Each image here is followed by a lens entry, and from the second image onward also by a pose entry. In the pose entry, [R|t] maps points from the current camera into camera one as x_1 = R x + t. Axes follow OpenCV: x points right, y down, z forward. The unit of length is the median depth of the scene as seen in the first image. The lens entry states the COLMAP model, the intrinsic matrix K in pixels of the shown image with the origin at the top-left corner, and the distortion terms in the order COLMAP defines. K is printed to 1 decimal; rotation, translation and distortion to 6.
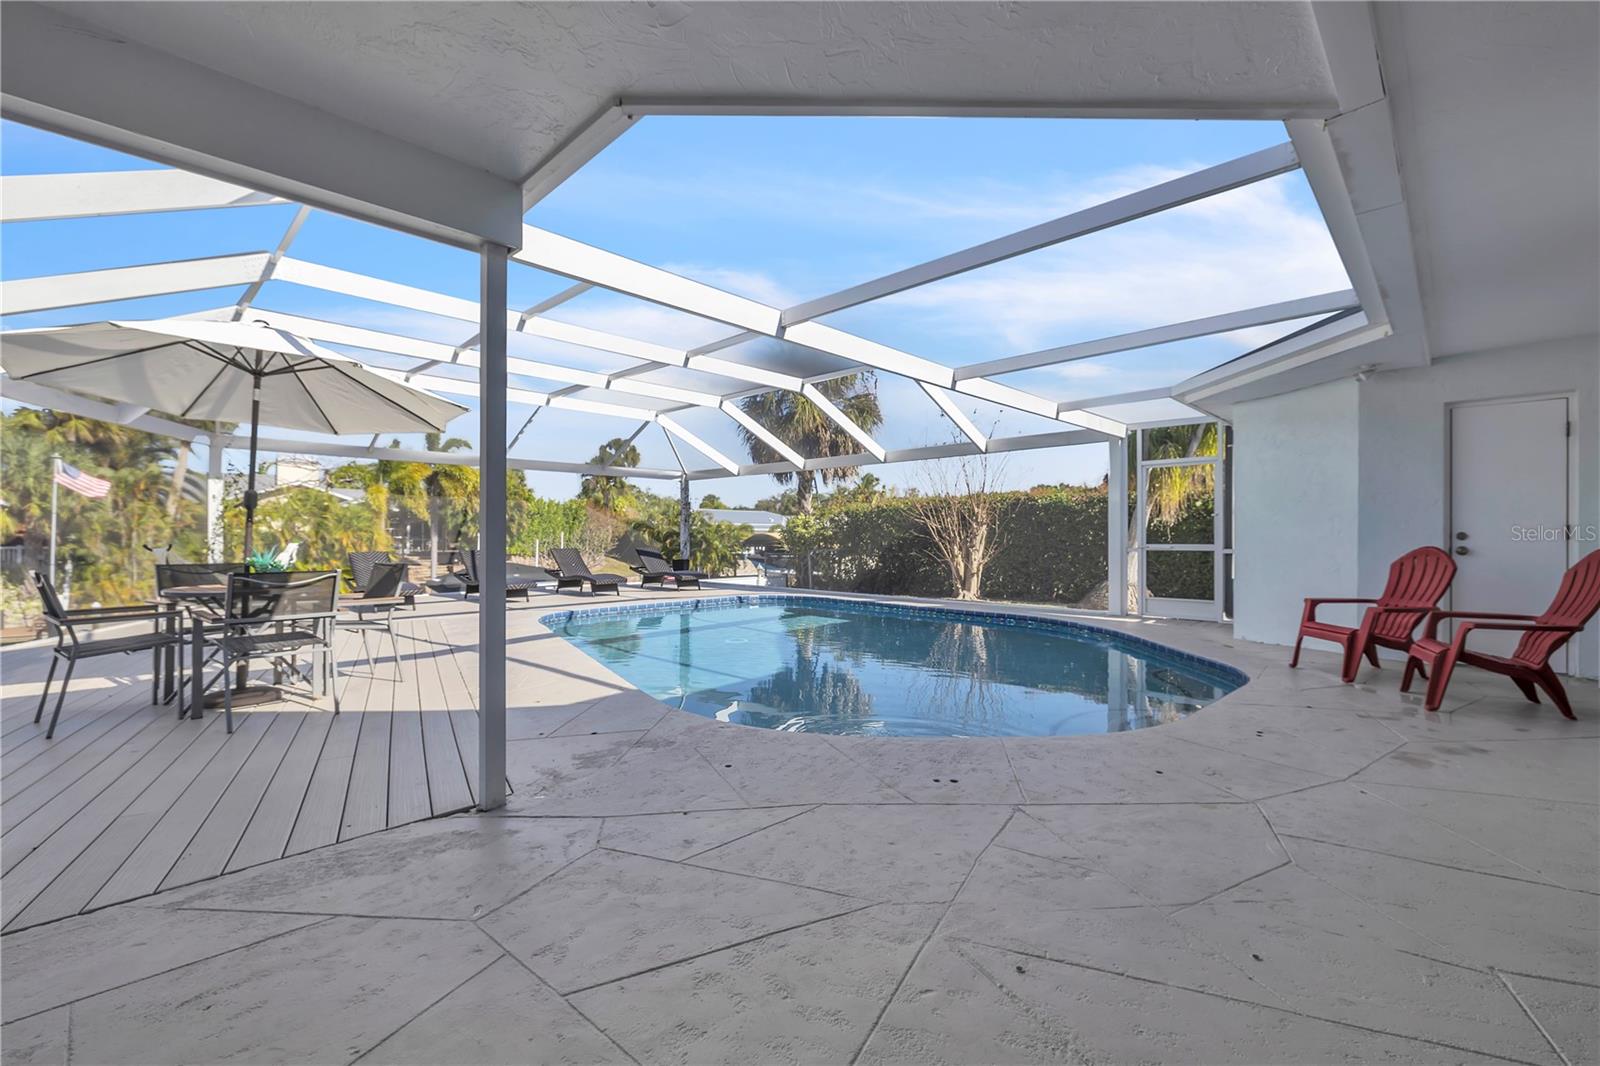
lens RADIAL K [[678.2, 0, 791.8], [0, 678.2, 537.5], [0, 0, 1]] dist [-0.002559, -0.000015]
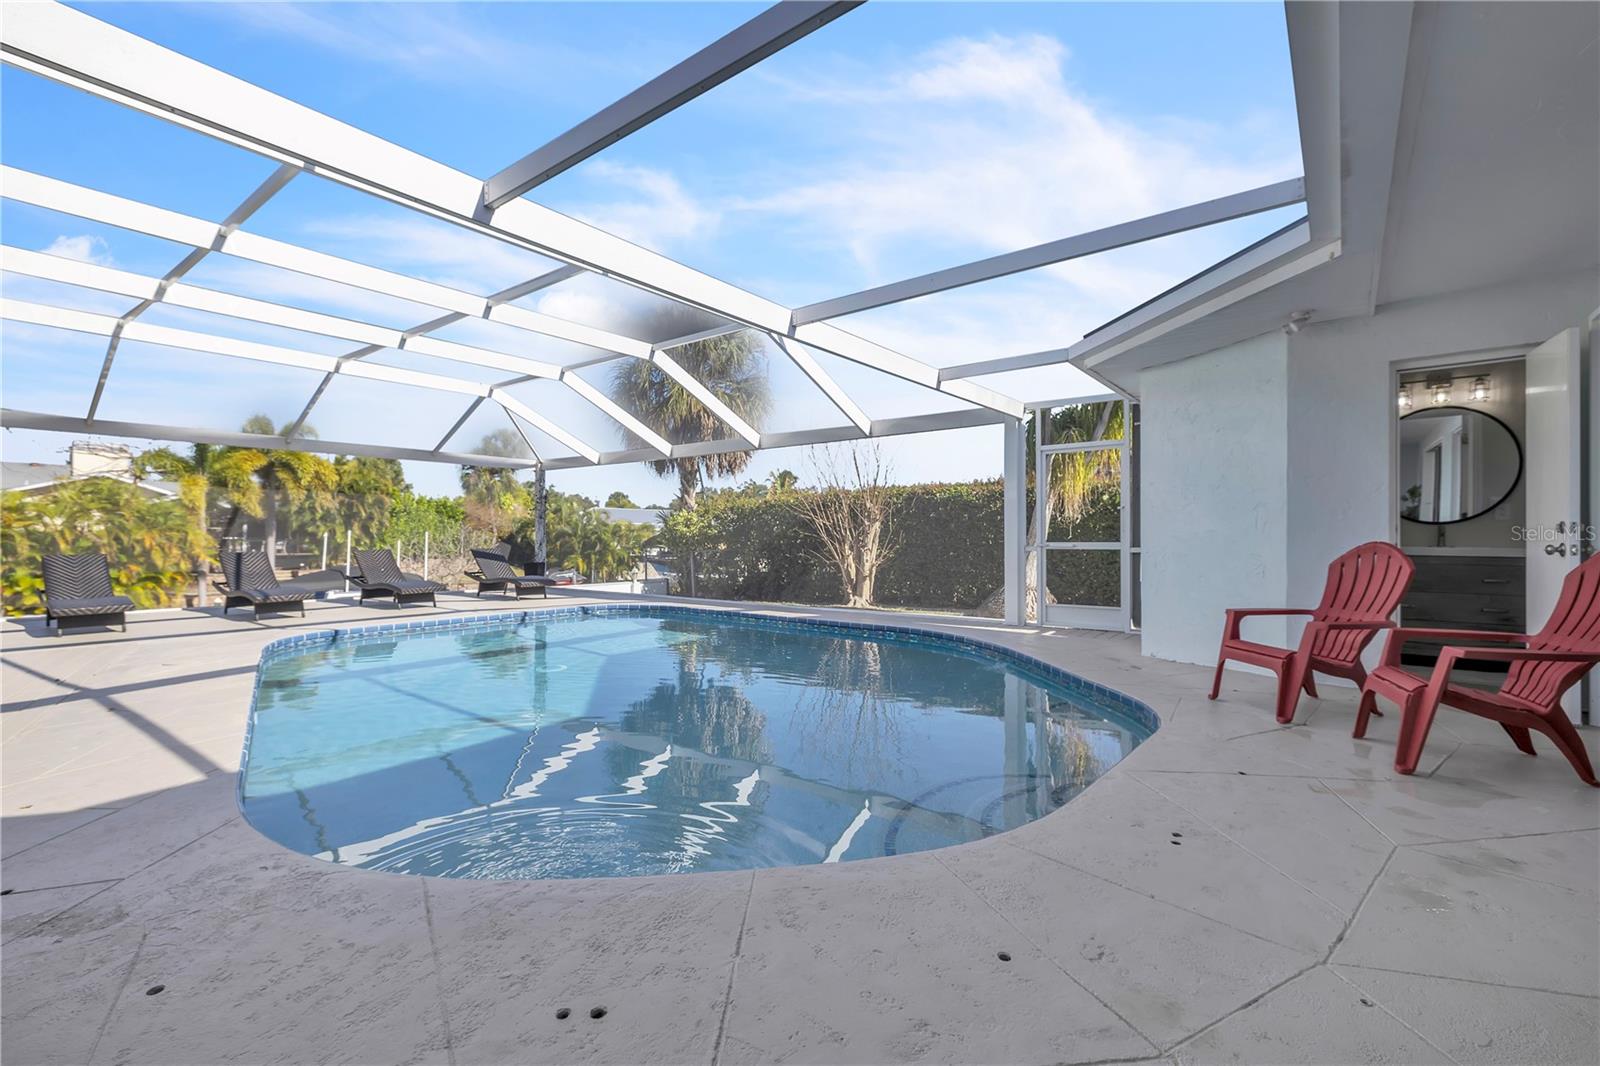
lens RADIAL K [[703.6, 0, 784.4], [0, 703.6, 539.1], [0, 0, 1]] dist [0.000357, 0.000115]
pose [[0.994385, -0.001670, 0.105809, 0.070646], [0.001591, 0.999998, 0.000832, 0.003371], [-0.105810, -0.000659, 0.994386, 0.105661]]
